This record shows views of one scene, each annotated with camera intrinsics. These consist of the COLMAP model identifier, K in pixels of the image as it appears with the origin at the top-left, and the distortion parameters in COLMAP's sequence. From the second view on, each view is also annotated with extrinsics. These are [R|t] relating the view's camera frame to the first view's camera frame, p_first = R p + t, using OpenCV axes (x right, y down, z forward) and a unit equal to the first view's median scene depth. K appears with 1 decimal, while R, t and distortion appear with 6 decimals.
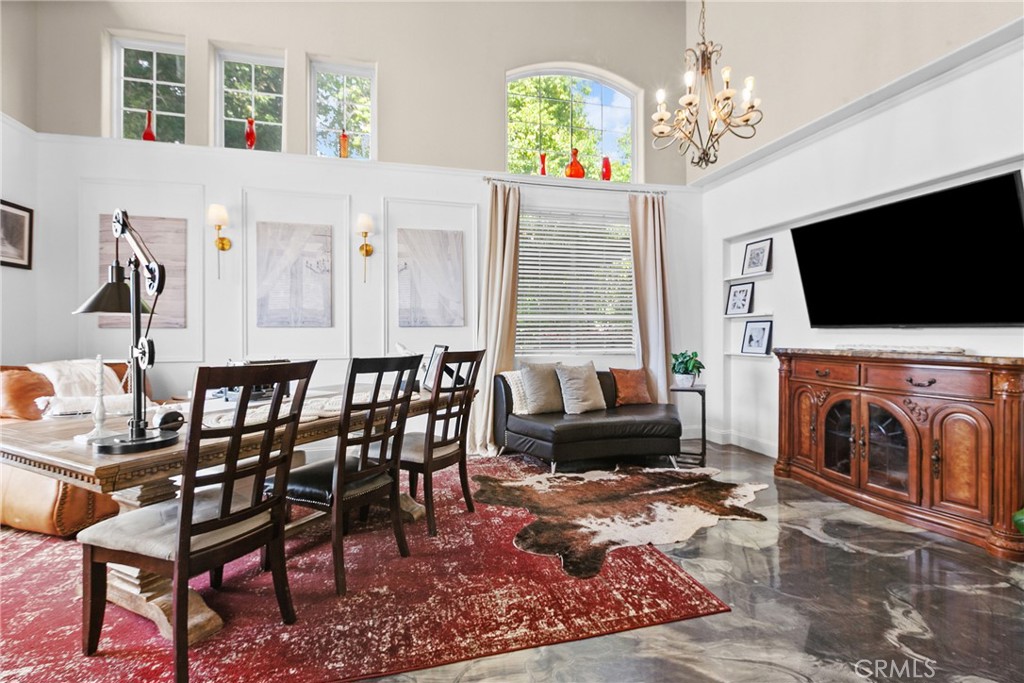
lens RADIAL K [[465.7, 0, 512.0], [0, 465.7, 341.5], [0, 0, 1]] dist [-0.000914, -0.000143]
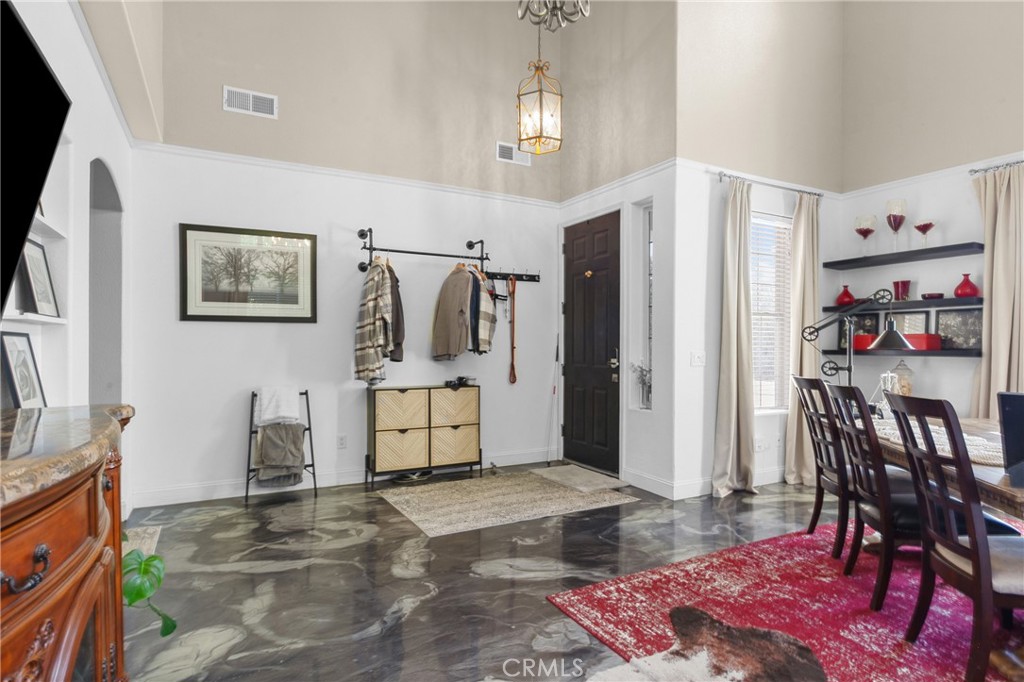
lens RADIAL K [[551.4, 0, 512.0], [0, 551.4, 341.0], [0, 0, 1]] dist [0.000300, 0.000010]
pose [[-0.967962, -0.003725, -0.251068, 0.834489], [-0.005738, 0.999957, 0.007285, -0.072246], [0.251030, 0.008492, -0.967942, 2.139962]]
